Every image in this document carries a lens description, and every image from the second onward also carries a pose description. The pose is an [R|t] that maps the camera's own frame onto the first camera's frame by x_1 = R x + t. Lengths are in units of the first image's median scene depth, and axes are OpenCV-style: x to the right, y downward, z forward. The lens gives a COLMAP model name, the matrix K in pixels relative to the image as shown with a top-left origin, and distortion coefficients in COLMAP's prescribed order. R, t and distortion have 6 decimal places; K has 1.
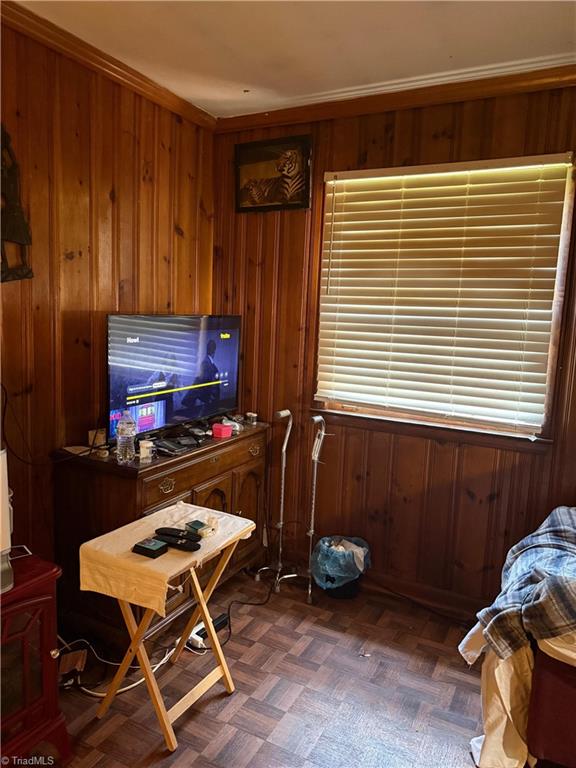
lens RADIAL K [[543.4, 0, 286.6], [0, 543.4, 383.1], [0, 0, 1]] dist [0.051903, -0.071747]
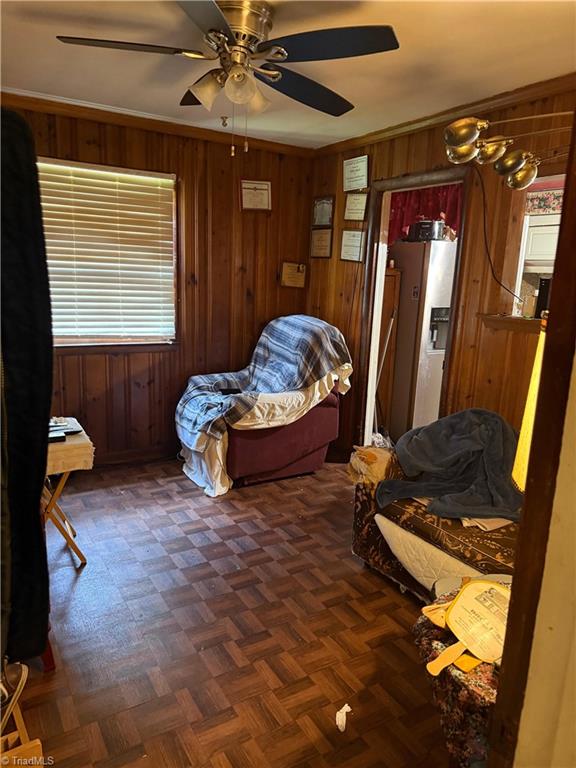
lens RADIAL K [[543.4, 0, 291.0], [0, 543.4, 386.9], [0, 0, 1]] dist [0.051903, -0.071747]
pose [[0.518090, -0.189307, 0.834114, -0.792756], [0.091963, 0.981875, 0.165722, -0.010254], [-0.850368, -0.009151, 0.526109, -0.219727]]
